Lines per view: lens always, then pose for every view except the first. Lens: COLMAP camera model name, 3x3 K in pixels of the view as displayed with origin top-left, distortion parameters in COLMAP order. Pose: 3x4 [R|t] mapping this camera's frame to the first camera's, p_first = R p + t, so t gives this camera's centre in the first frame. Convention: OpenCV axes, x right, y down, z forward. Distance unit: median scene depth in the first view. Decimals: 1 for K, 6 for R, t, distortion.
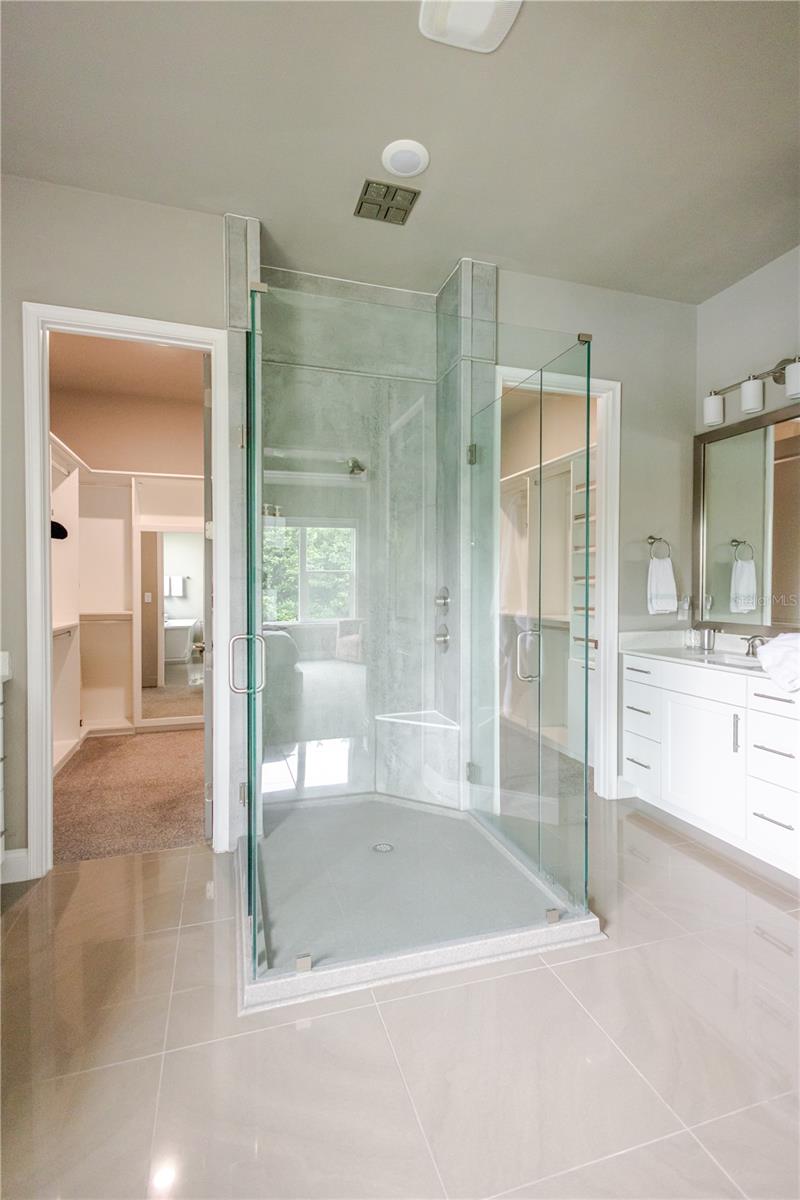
lens RADIAL K [[559.8, 0, 390.0], [0, 559.8, 590.7], [0, 0, 1]] dist [0.016804, -0.000806]
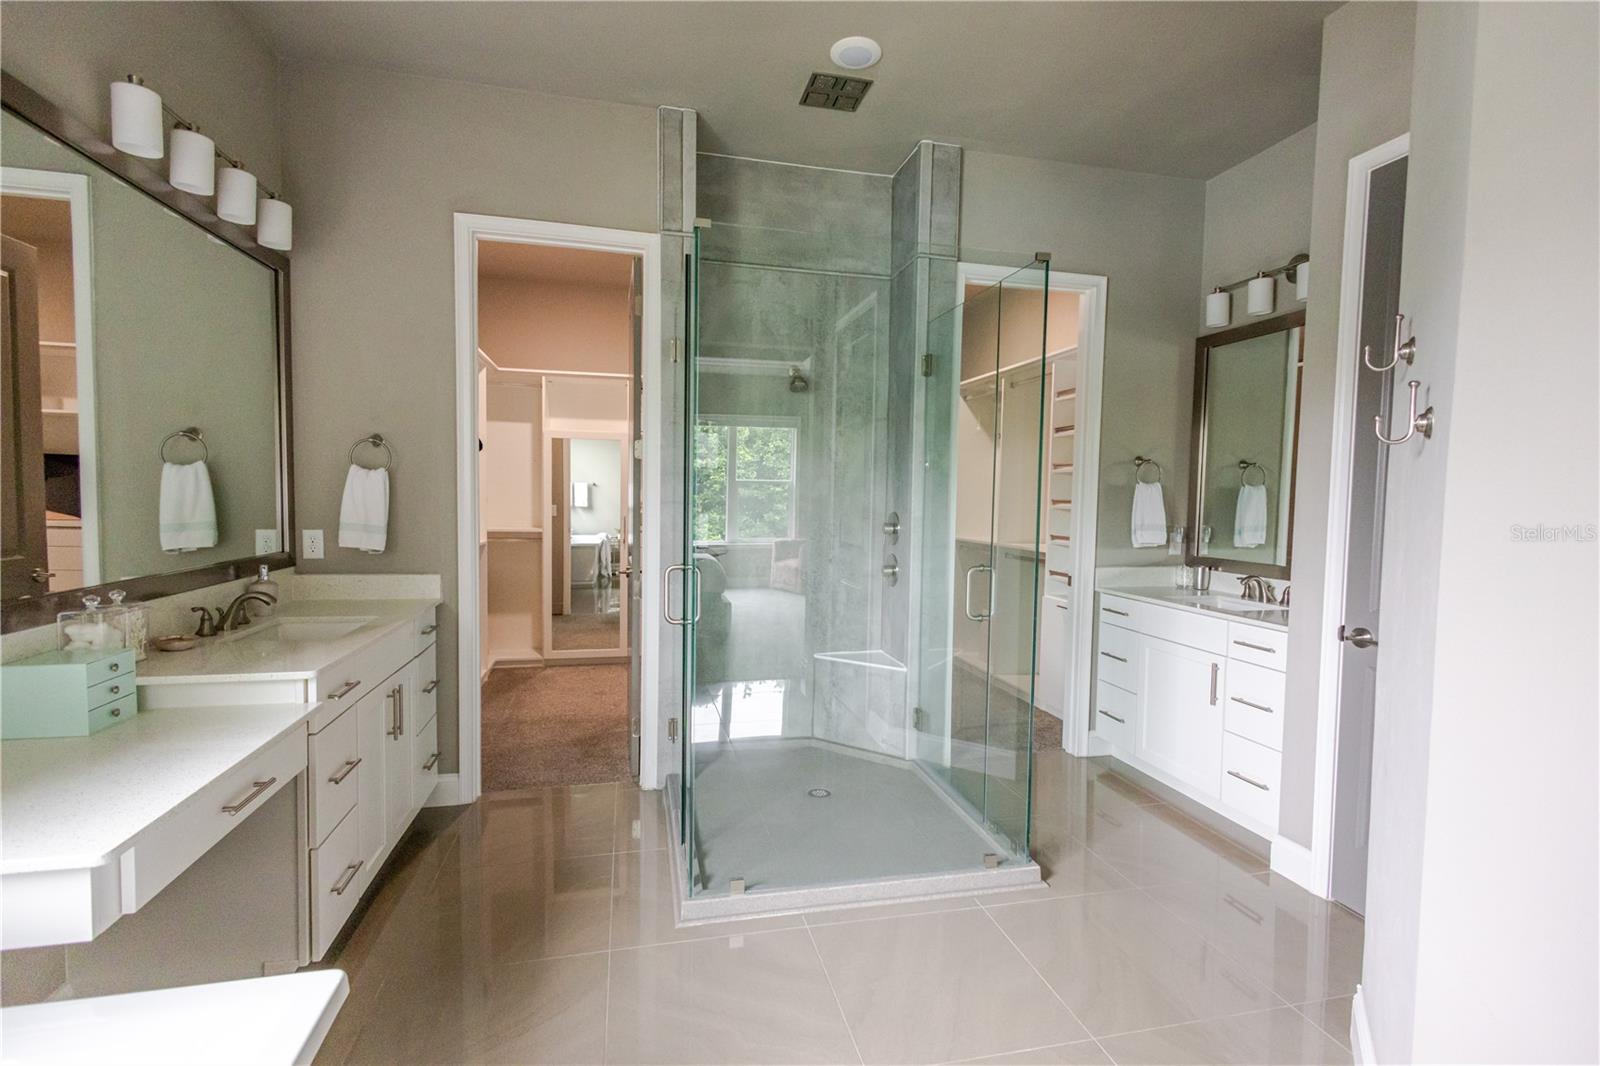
lens RADIAL K [[718.0, 0, 784.9], [0, 718.0, 527.2], [0, 0, 1]] dist [0.003355, 0.000282]
pose [[0.996929, 0.018728, -0.076039, 0.011327], [-0.015768, 0.999102, 0.039335, -0.025720], [0.076707, -0.038015, 0.996329, -0.149446]]
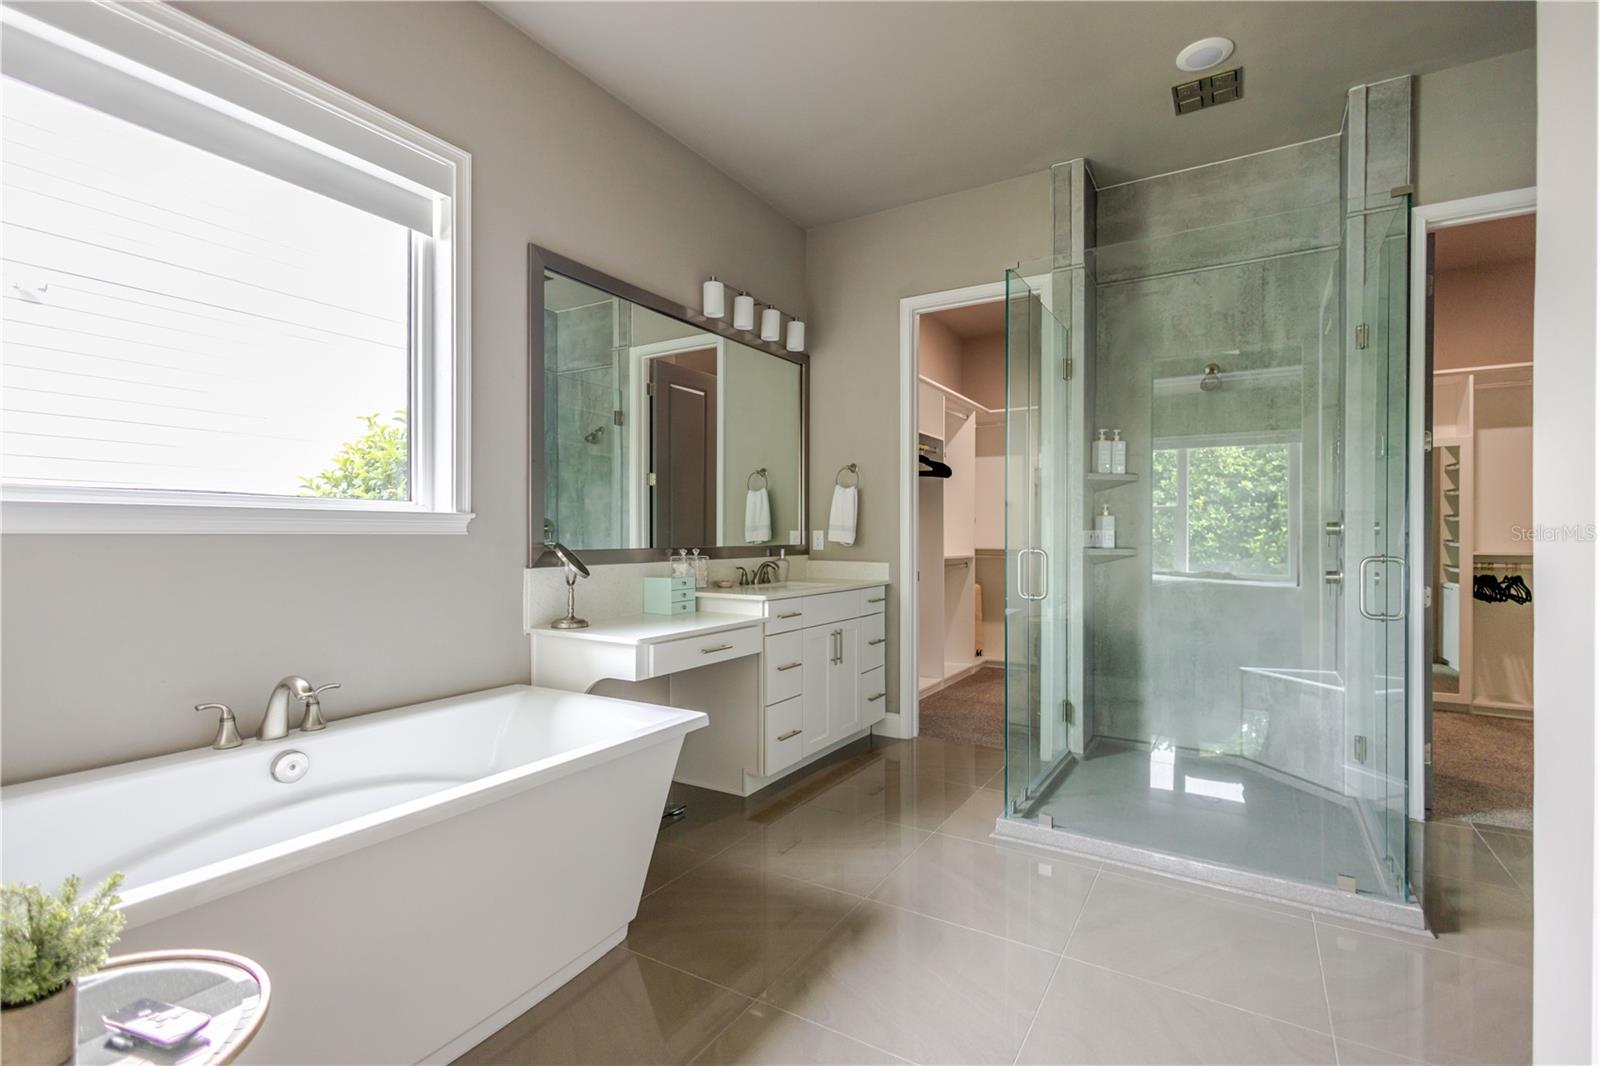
lens RADIAL K [[714.1, 0, 800.0], [0, 714.1, 533.0], [0, 0, 1]] dist [0.000080, -0.000099]
pose [[0.661736, -0.000845, -0.749736, 0.344066], [-0.009447, 0.999911, -0.009466, 0.041459], [0.749677, 0.013347, 0.661669, -0.210545]]
